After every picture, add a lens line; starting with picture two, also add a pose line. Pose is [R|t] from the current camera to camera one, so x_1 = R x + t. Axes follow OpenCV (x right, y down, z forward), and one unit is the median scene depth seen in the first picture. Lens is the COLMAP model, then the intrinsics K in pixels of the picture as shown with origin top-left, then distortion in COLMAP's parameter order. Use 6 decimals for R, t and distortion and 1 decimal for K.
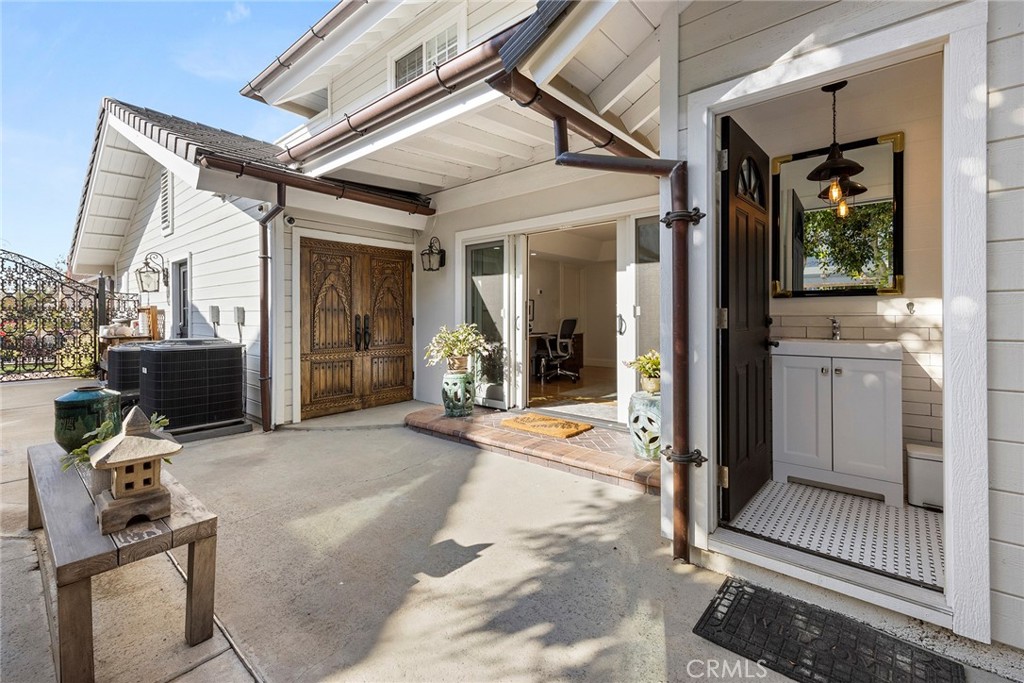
lens RADIAL K [[445.6, 0, 513.5], [0, 445.6, 315.9], [0, 0, 1]] dist [0.000495, 0.000014]
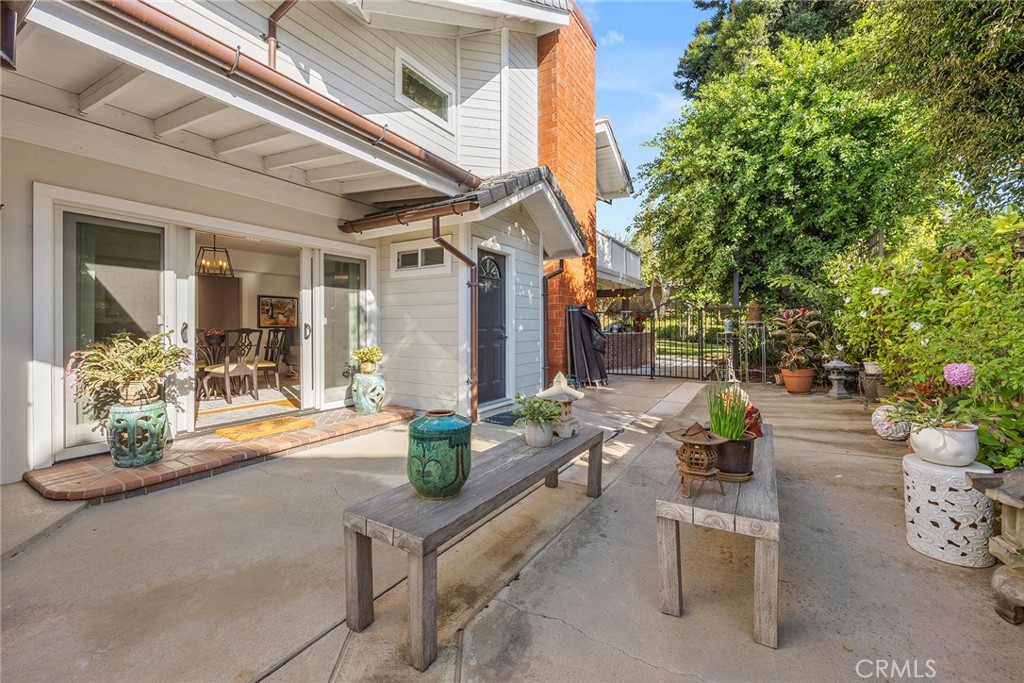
lens RADIAL K [[418.0, 0, 510.1], [0, 418.0, 326.4], [0, 0, 1]] dist [0.002239, 0.000147]
pose [[-0.146519, 0.001767, 0.989206, -1.076194], [-0.001990, 0.999996, -0.002081, 0.007670], [-0.989206, -0.002273, -0.146515, 0.625320]]
